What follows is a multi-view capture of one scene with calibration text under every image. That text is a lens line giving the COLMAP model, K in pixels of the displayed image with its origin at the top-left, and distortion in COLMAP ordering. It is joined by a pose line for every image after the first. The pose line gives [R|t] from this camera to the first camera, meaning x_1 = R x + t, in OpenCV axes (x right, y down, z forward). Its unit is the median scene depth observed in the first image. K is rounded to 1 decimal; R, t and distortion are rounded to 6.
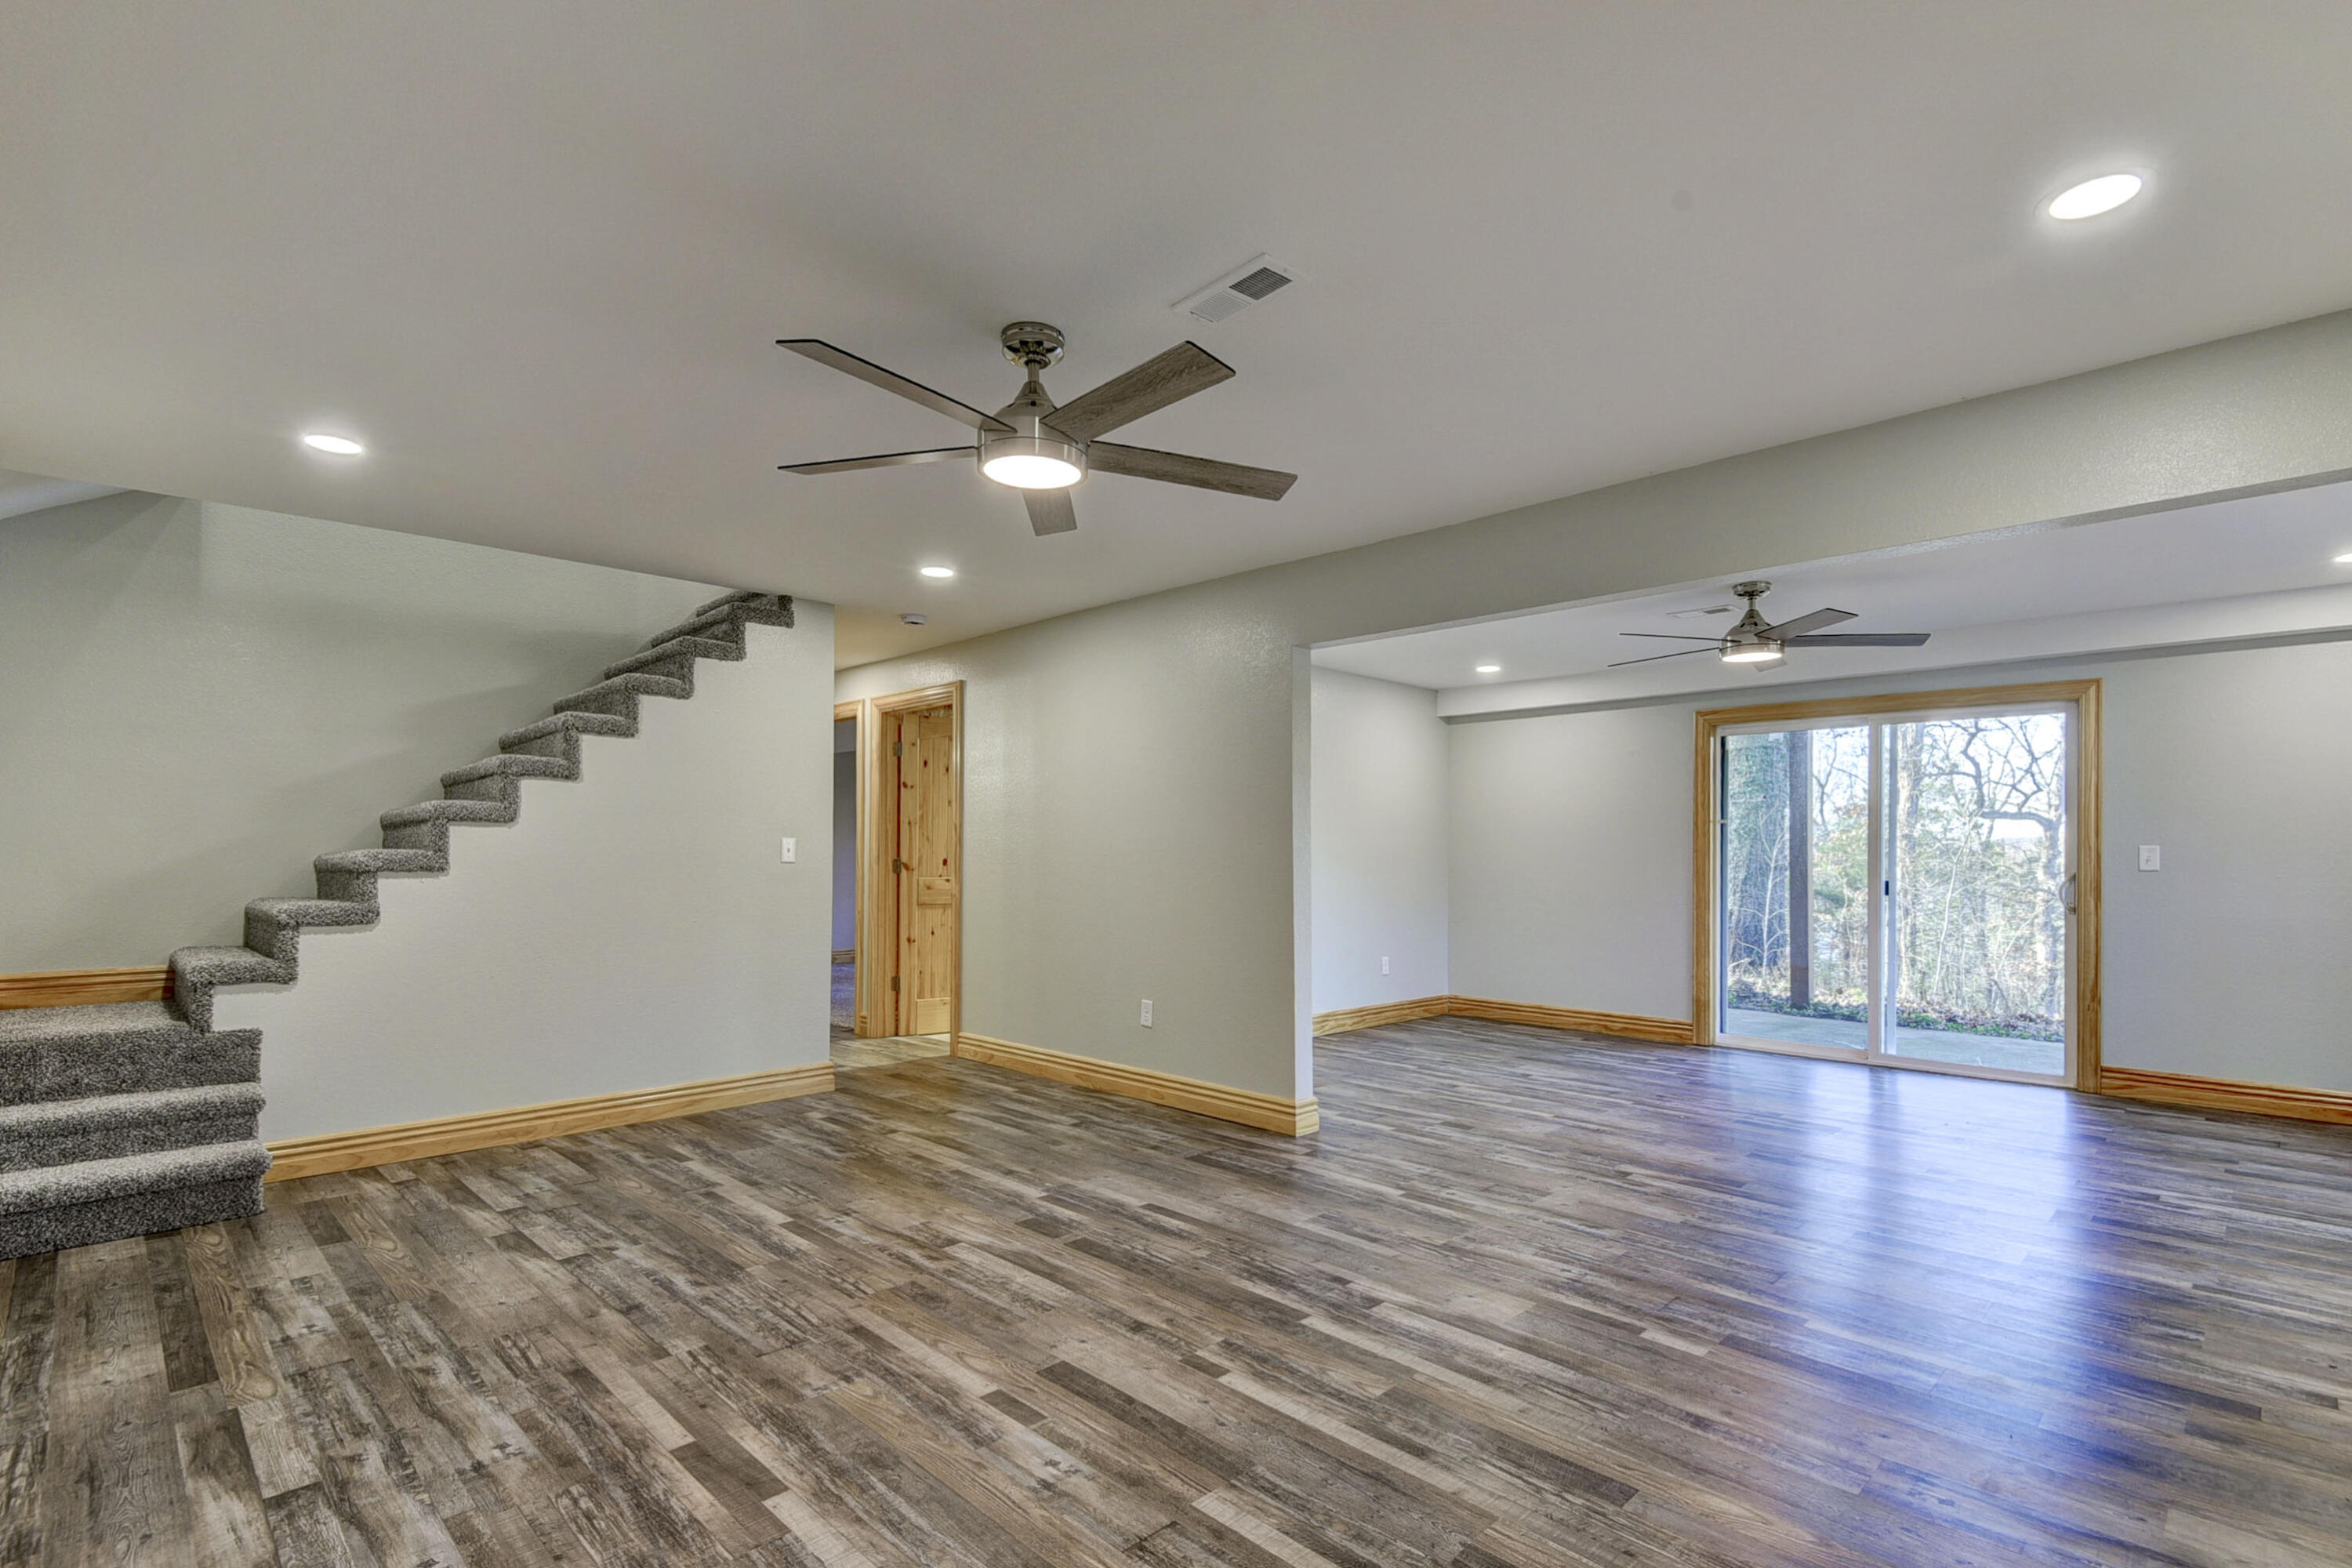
lens RADIAL K [[1106.9, 0, 1180.0], [0, 1106.9, 846.3], [0, 0, 1]] dist [0.040376, -0.022745]
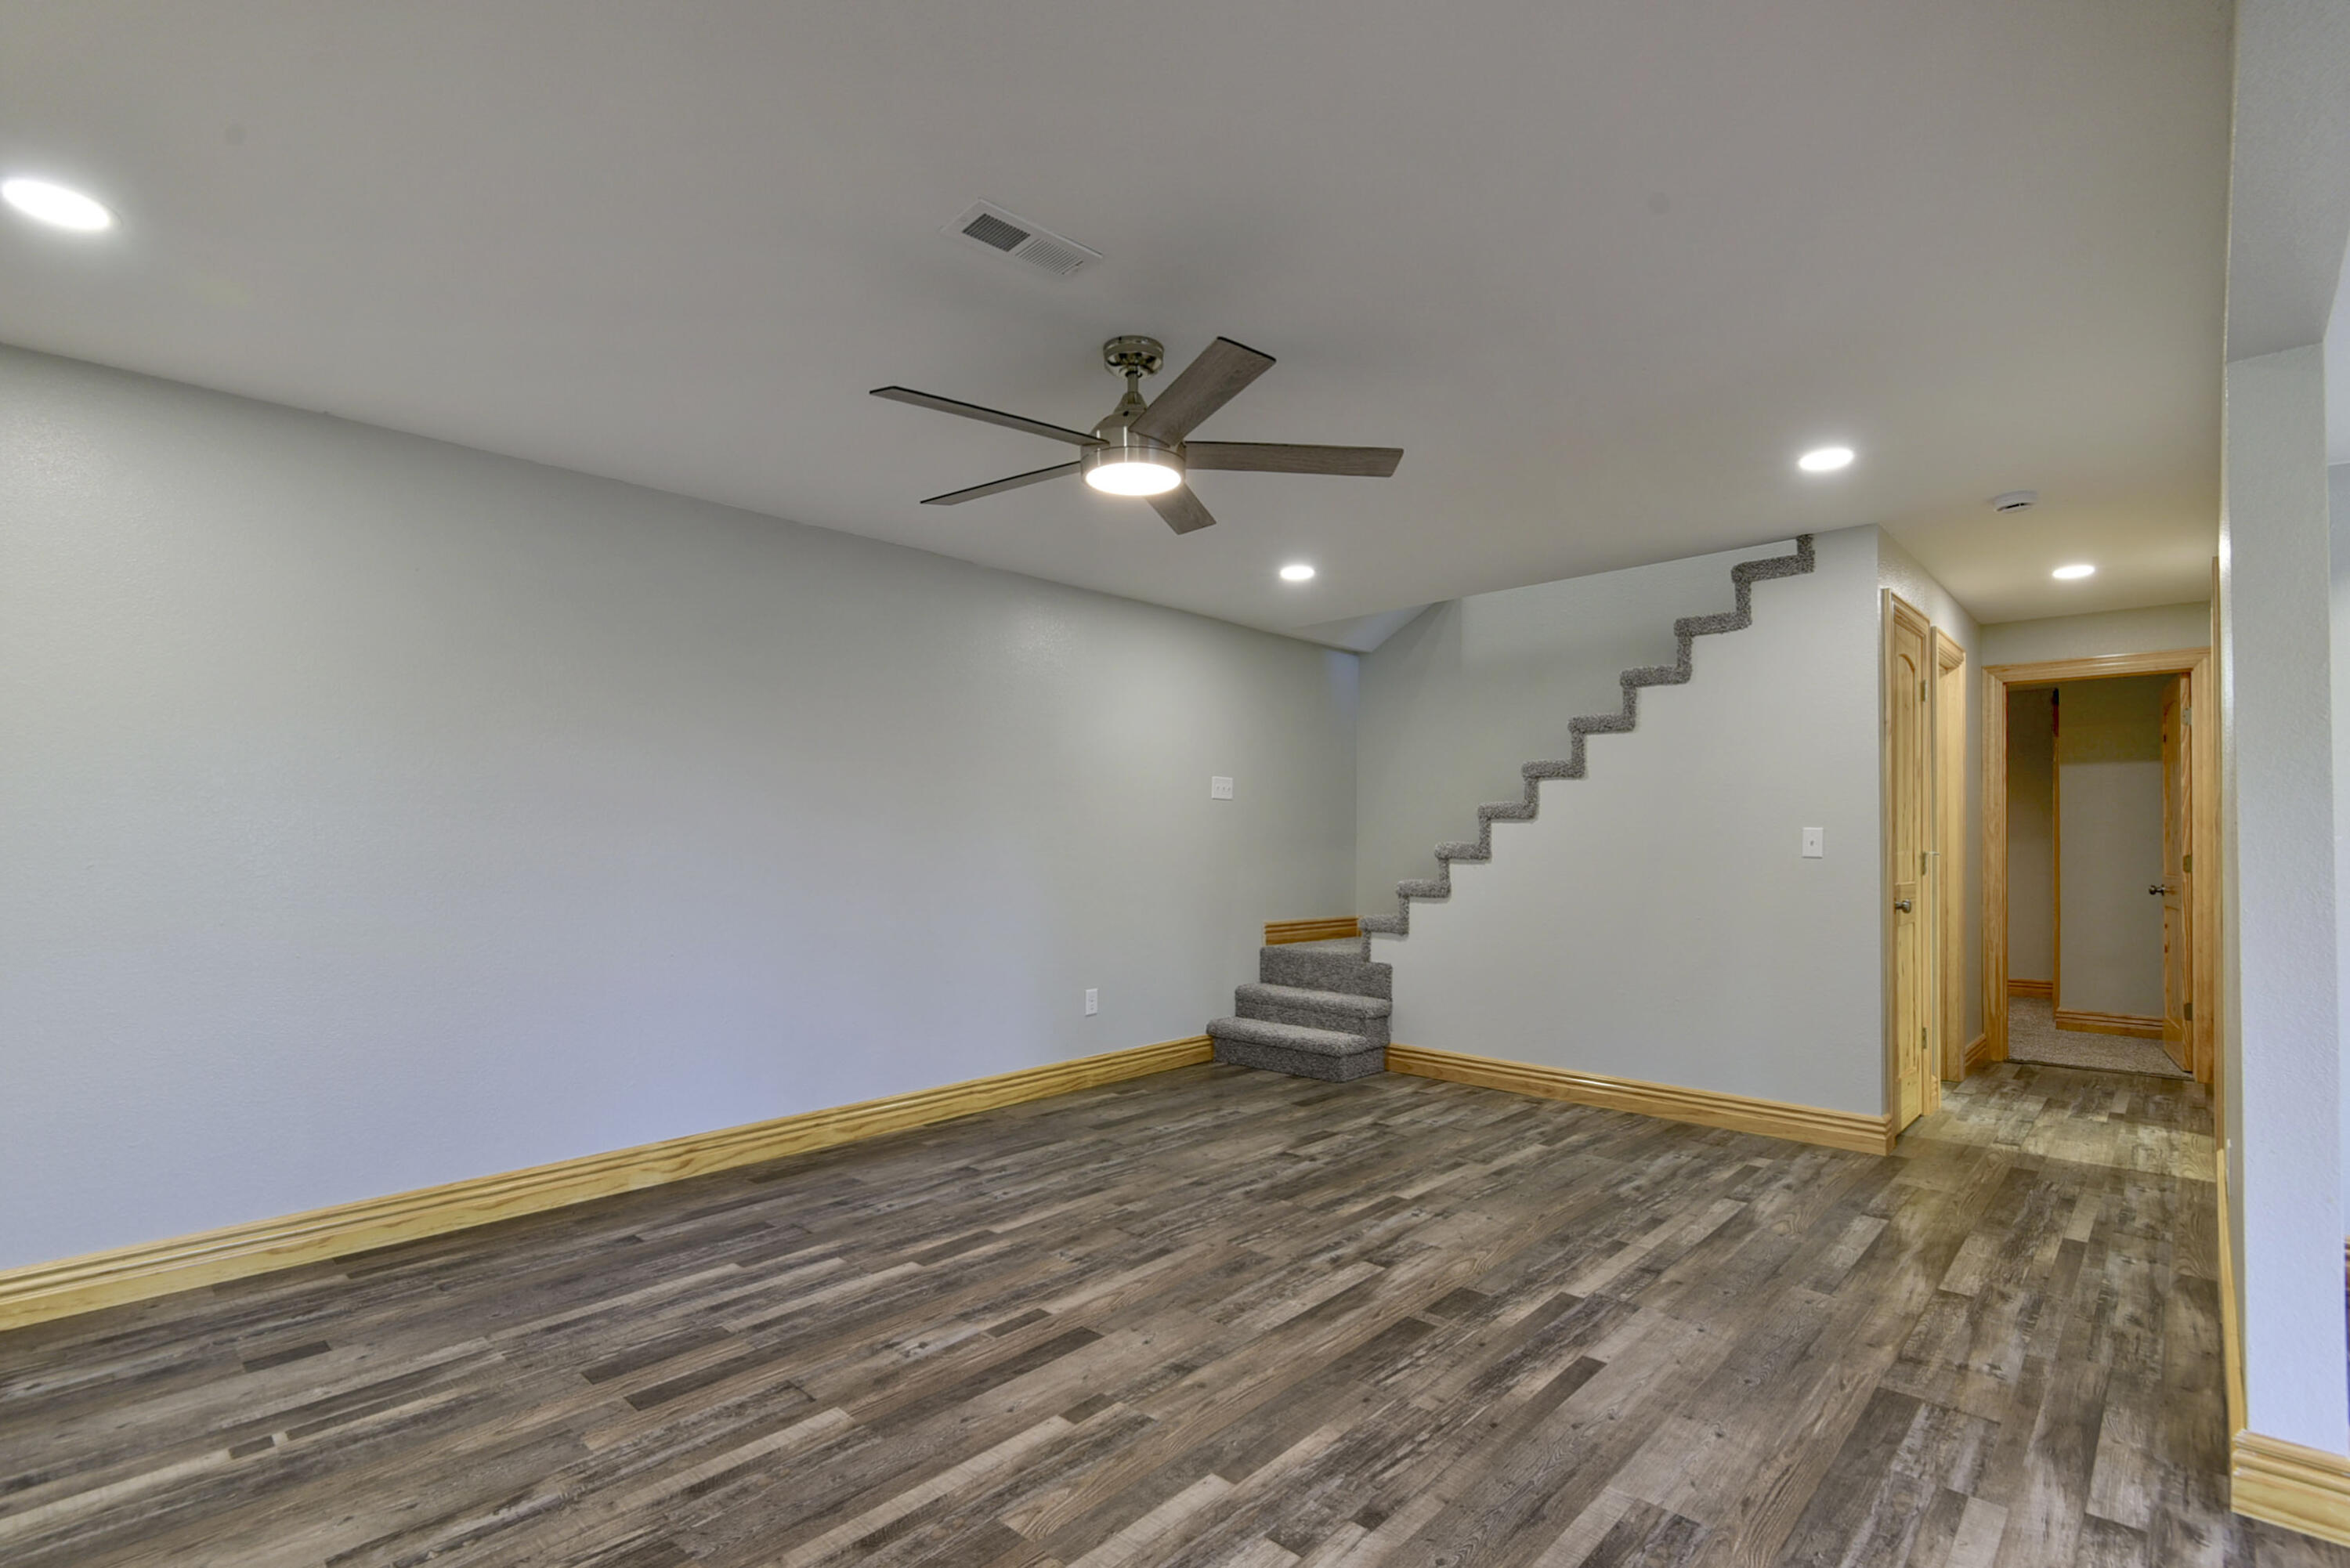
lens RADIAL K [[1067.8, 0, 1174.5], [0, 1067.8, 729.8], [0, 0, 1]] dist [0.041257, -0.020271]
pose [[0.039210, -0.107668, -0.993413, 0.706515], [0.007535, 0.994181, -0.107454, 0.005080], [0.999203, -0.003272, 0.039794, 0.755747]]
